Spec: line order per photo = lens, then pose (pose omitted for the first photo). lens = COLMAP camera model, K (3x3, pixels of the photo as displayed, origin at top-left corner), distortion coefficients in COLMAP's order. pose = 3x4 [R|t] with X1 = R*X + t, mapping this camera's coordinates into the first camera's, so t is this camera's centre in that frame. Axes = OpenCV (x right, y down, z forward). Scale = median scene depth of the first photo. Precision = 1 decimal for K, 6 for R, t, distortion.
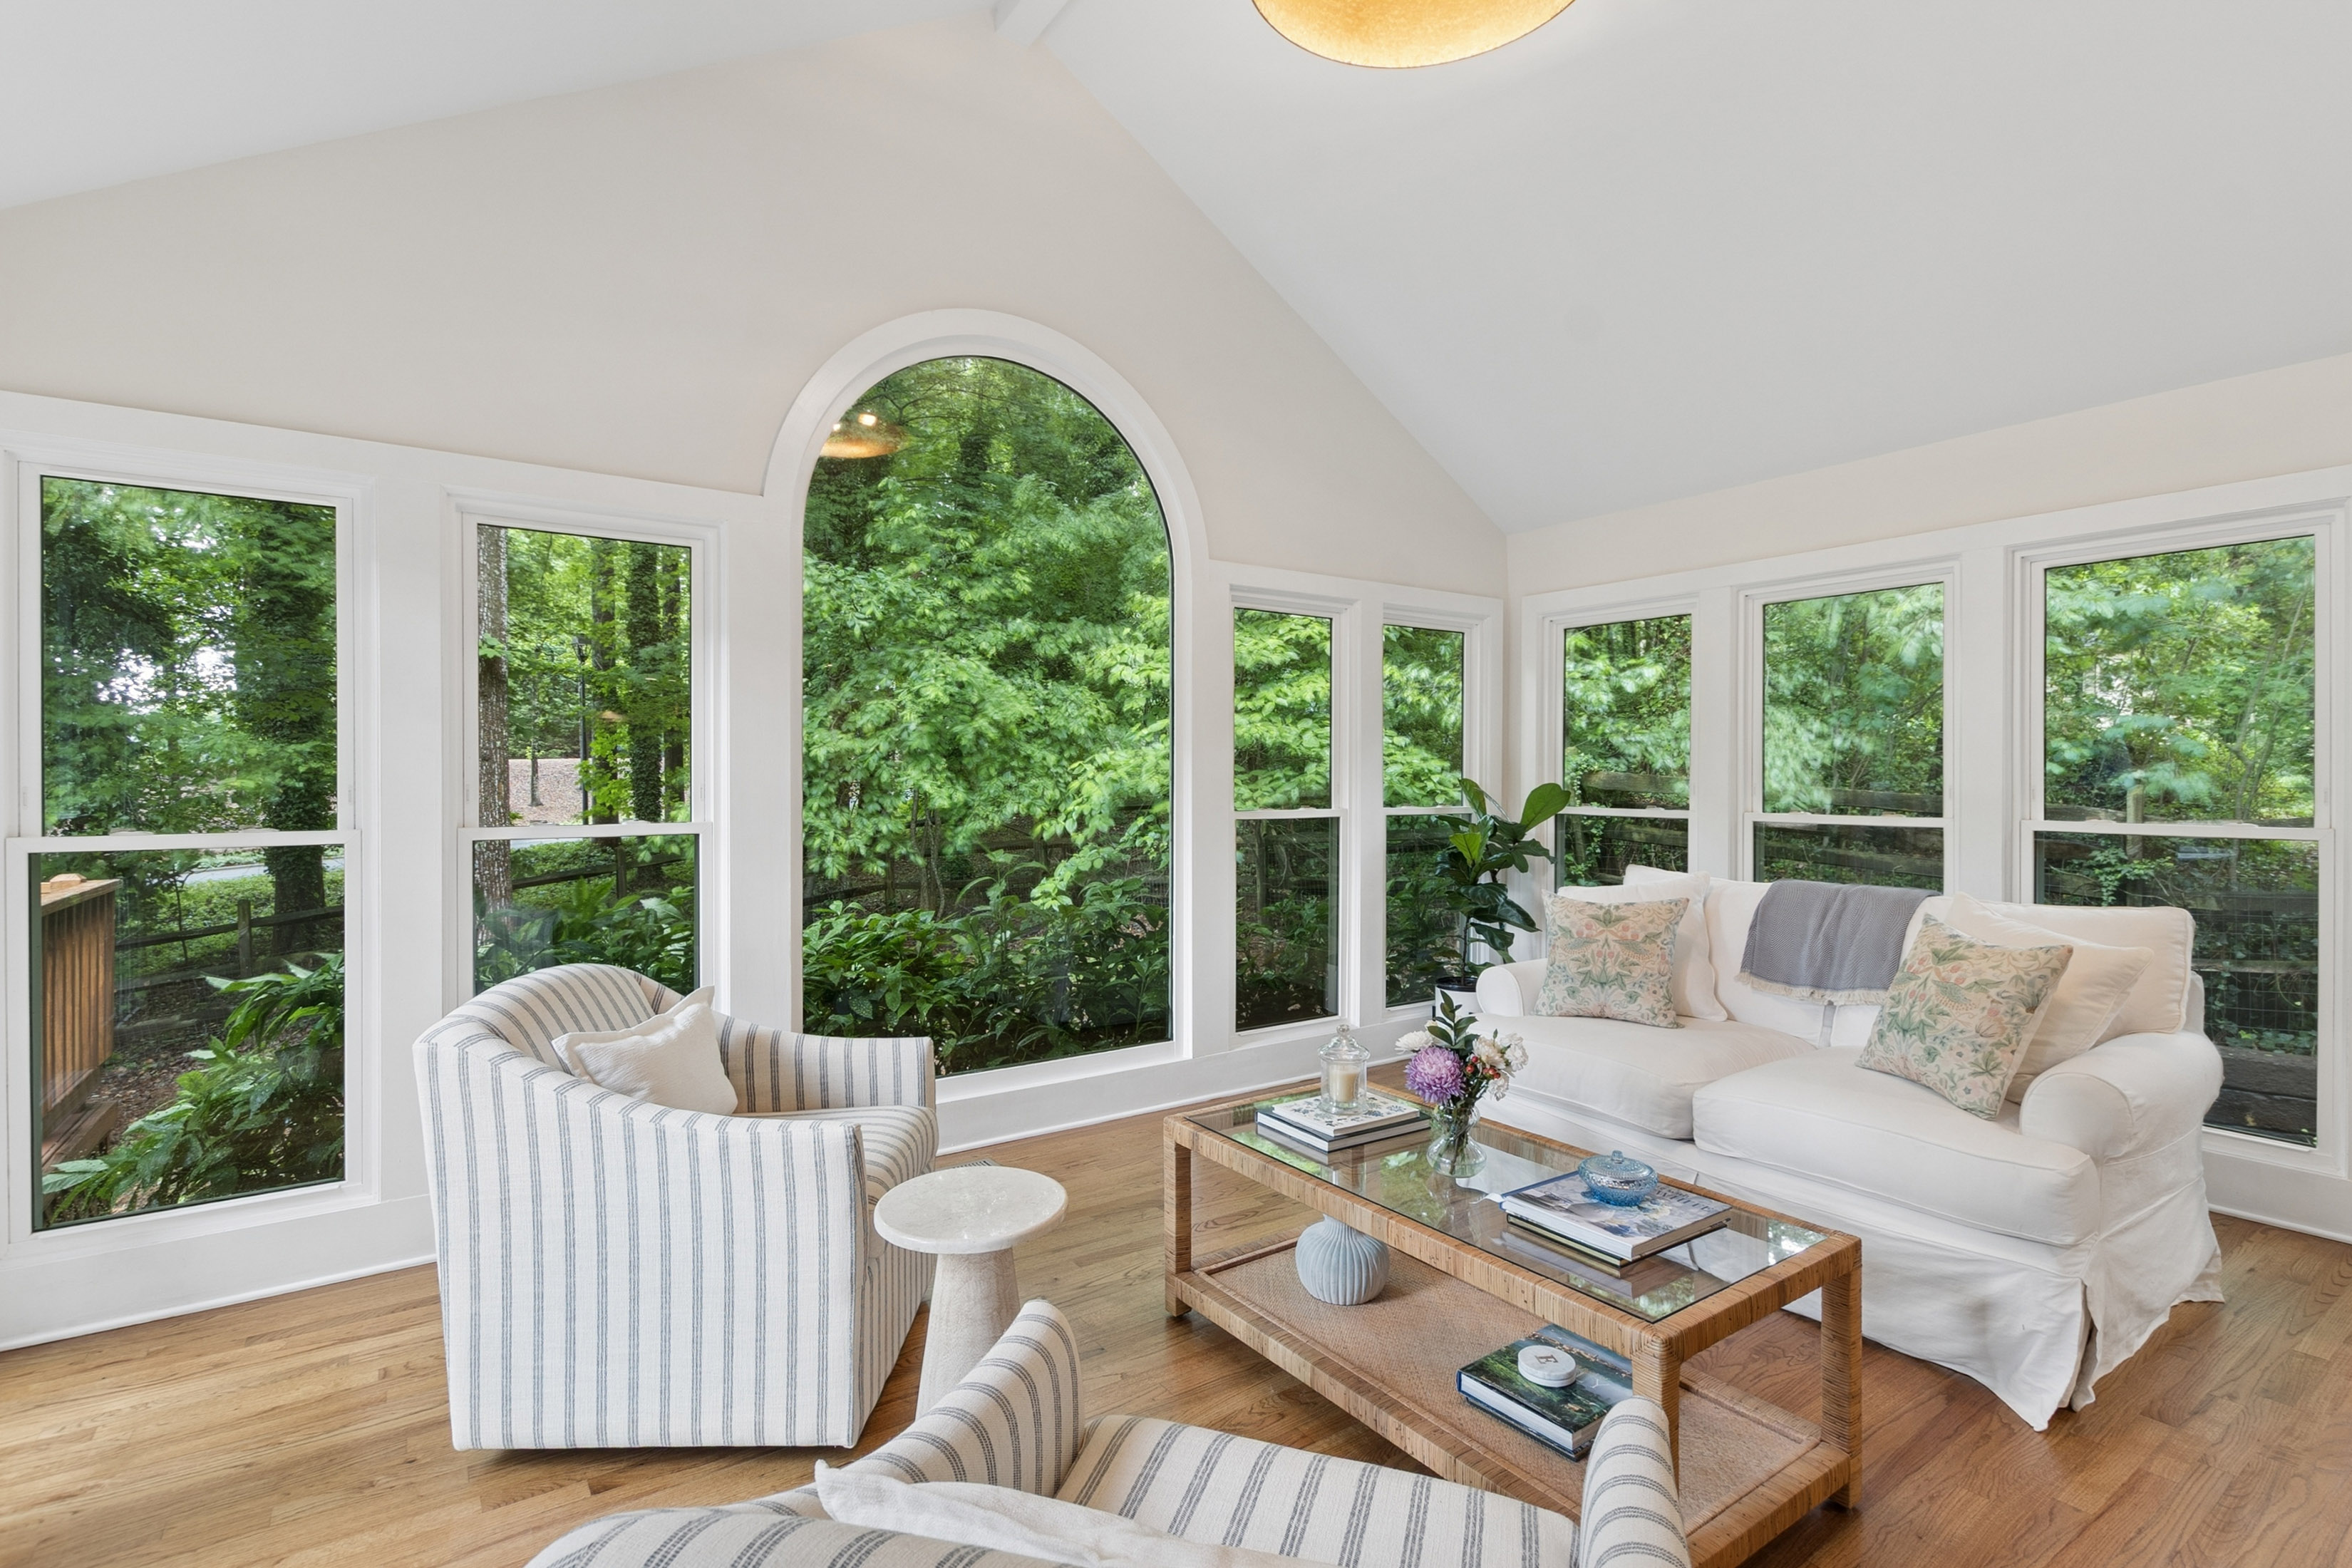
lens RADIAL K [[1092.2, 0, 1165.8], [0, 1092.2, 764.2], [0, 0, 1]] dist [0.005696, -0.000980]
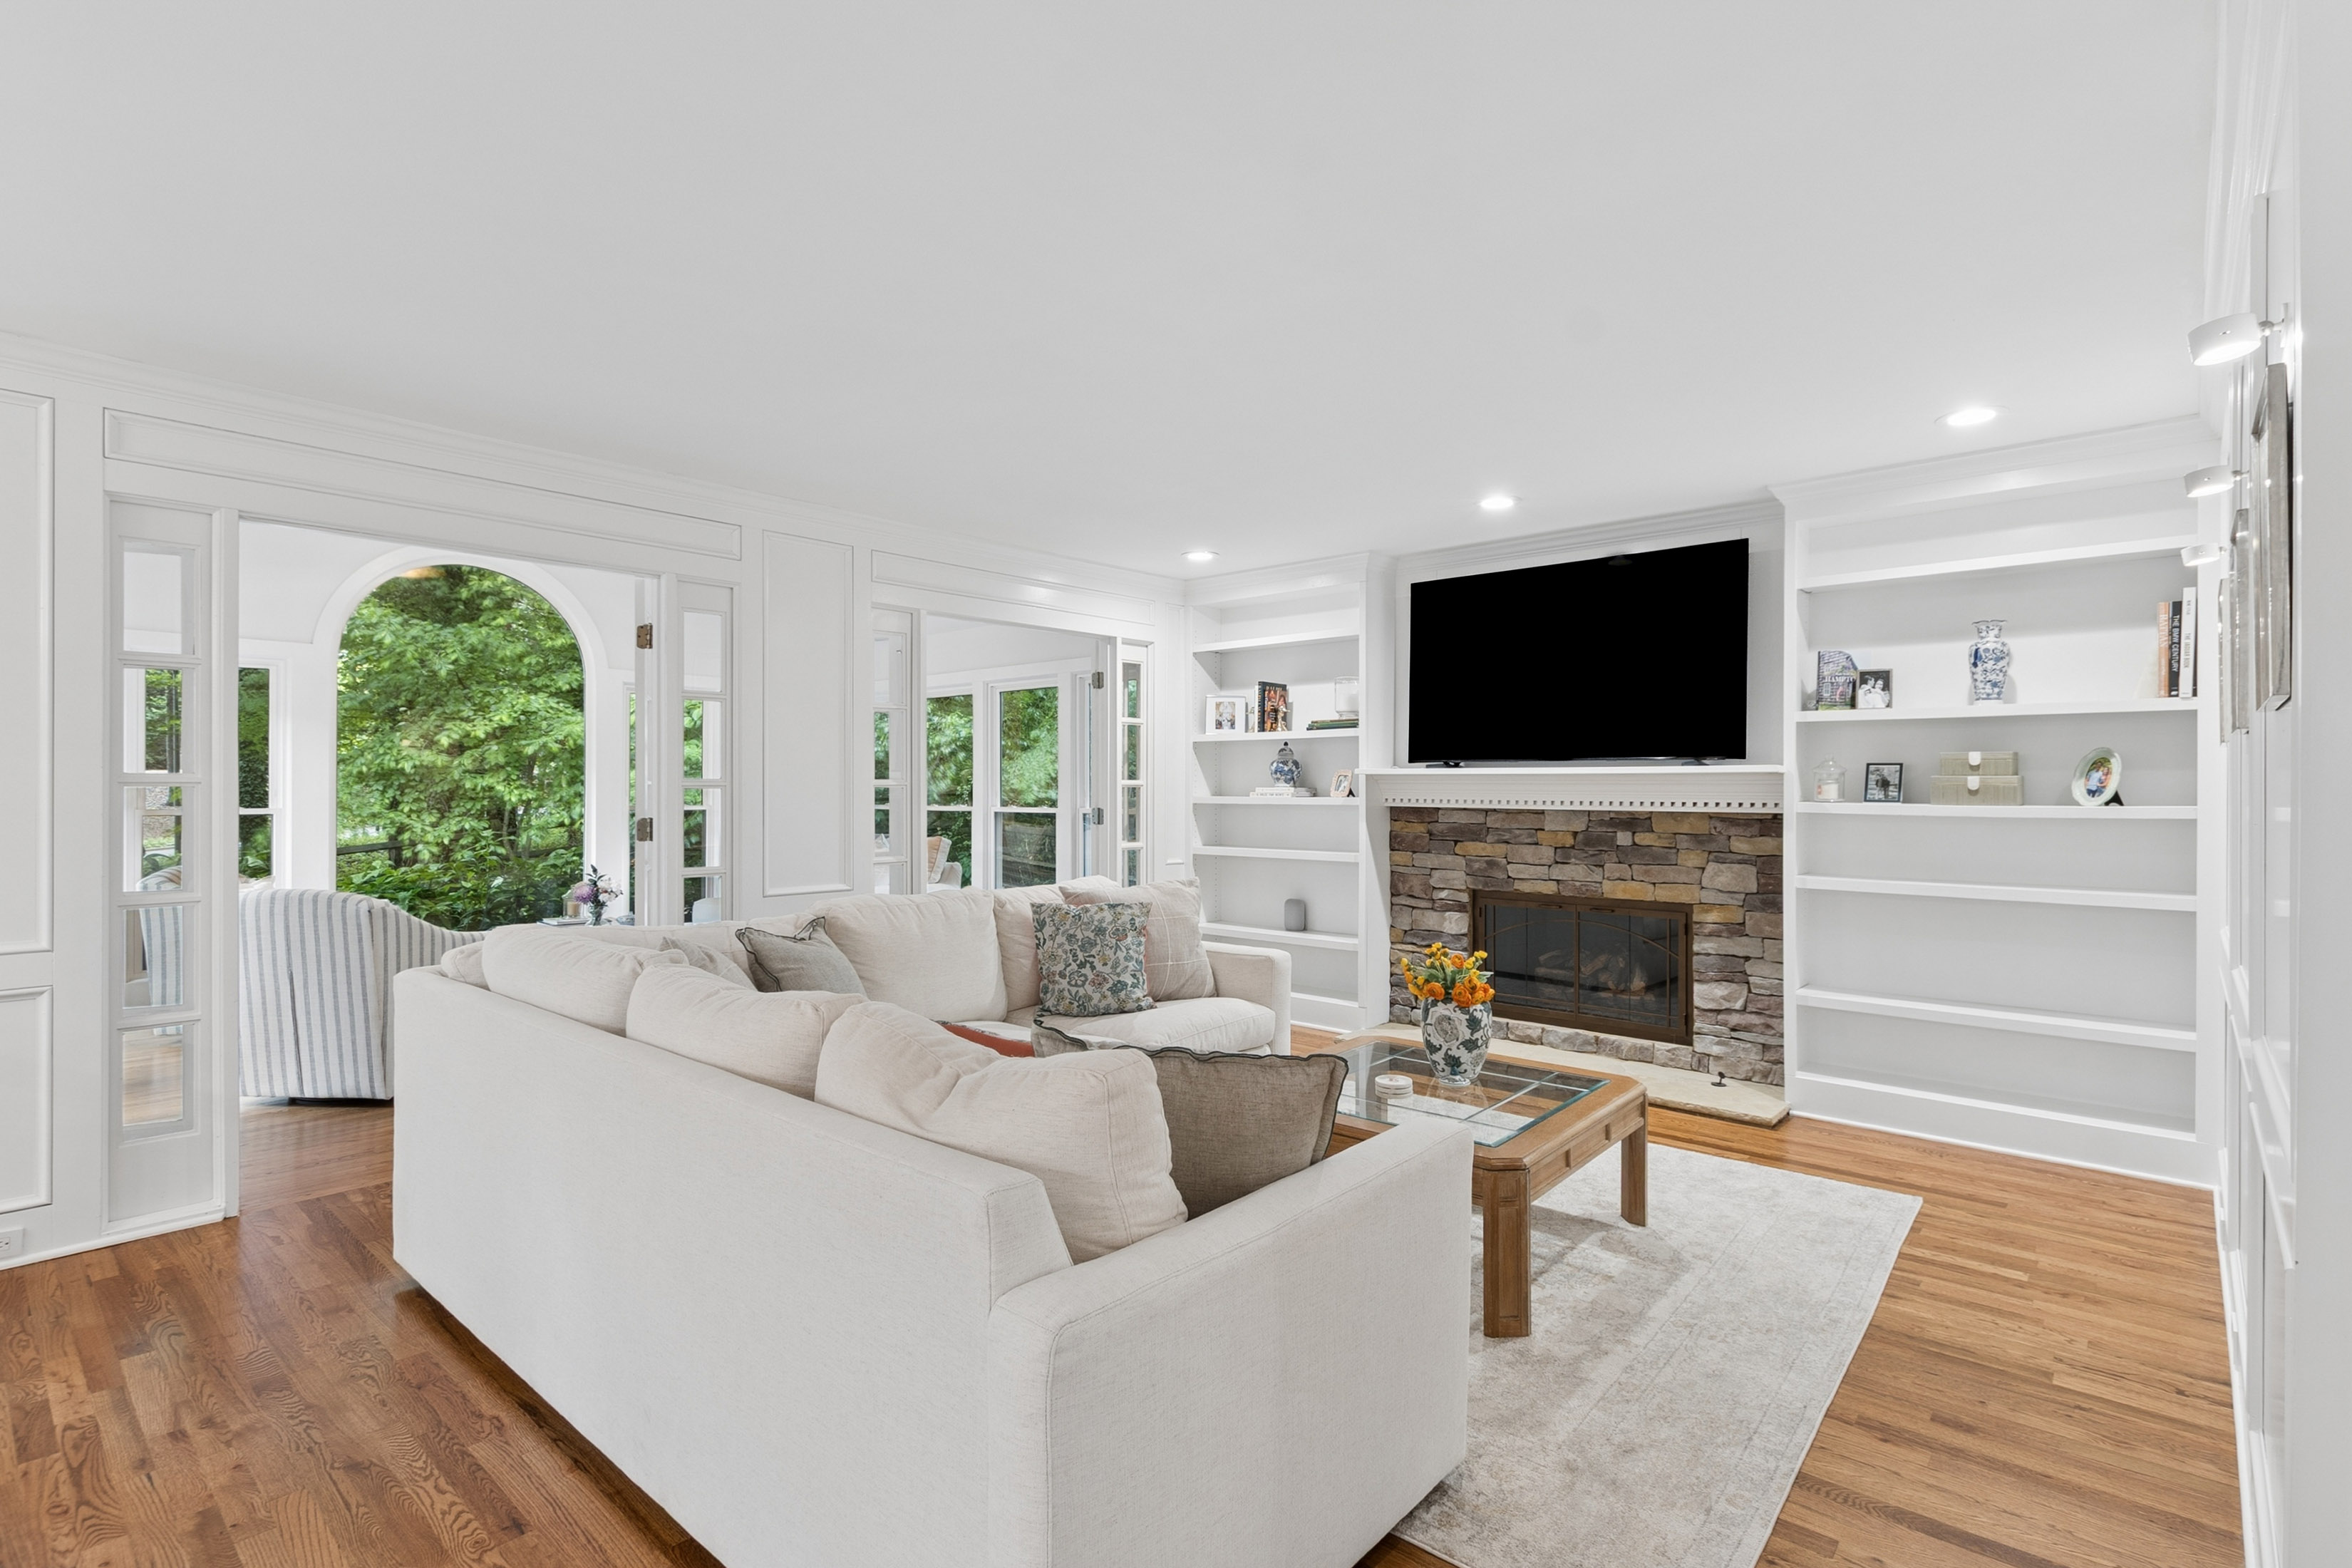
lens RADIAL K [[1092.2, 0, 1170.5], [0, 1092.2, 791.0], [0, 0, 1]] dist [0.005696, -0.000980]
pose [[0.966657, 0.014050, 0.255689, 0.219893], [-0.012978, 0.999898, -0.005879, 0.015055], [-0.255745, 0.002364, 0.966741, -0.471569]]
